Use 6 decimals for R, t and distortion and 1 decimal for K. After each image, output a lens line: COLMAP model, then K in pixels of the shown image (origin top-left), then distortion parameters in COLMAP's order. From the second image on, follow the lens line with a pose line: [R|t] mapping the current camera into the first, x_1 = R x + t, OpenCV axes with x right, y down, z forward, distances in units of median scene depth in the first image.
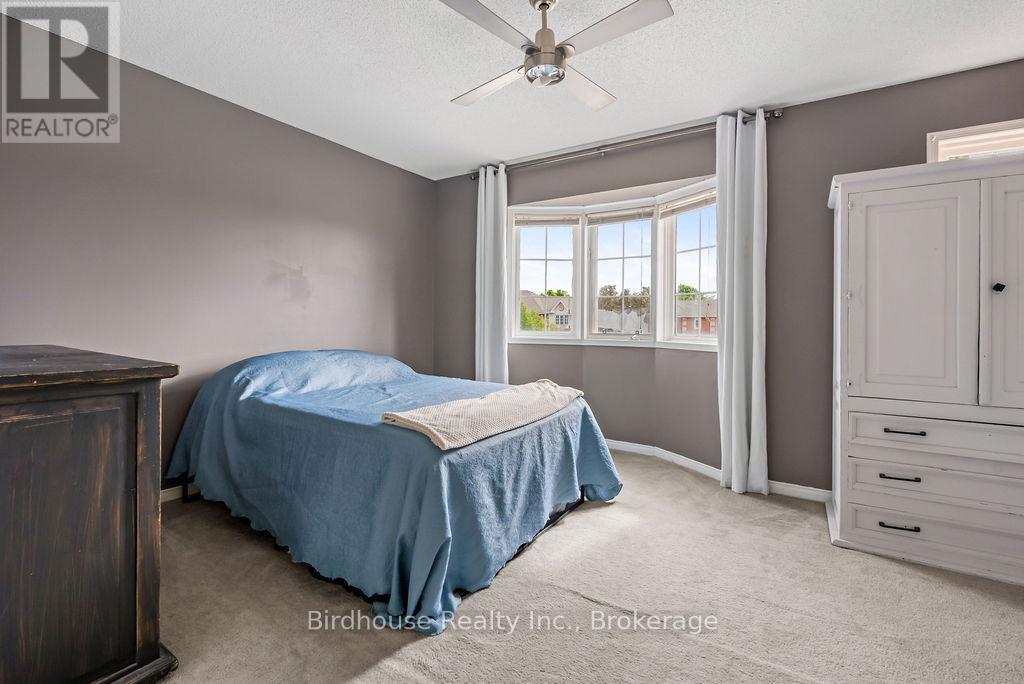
lens RADIAL K [[463.0, 0, 513.7], [0, 463.0, 322.4], [0, 0, 1]] dist [0.001747, 0.000274]
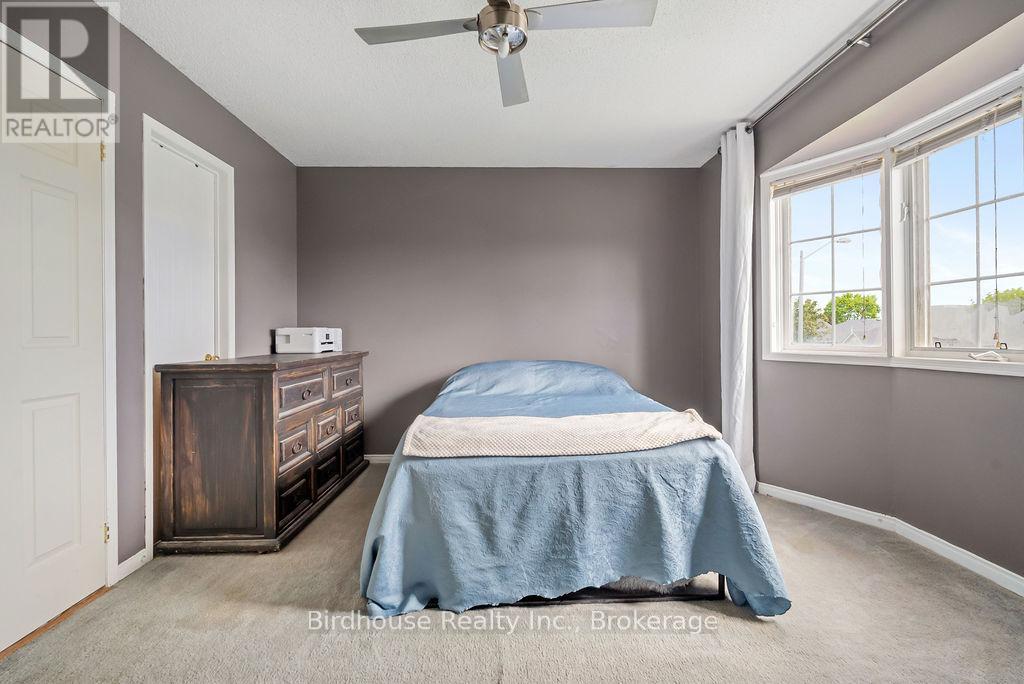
lens RADIAL K [[455.7, 0, 507.4], [0, 455.7, 333.9], [0, 0, 1]] dist [-0.002358, -0.000390]
pose [[0.565789, -0.015733, -0.824400, 0.648703], [0.014140, 0.999856, -0.009377, 0.009093], [0.824429, -0.006352, 0.565930, 0.467508]]
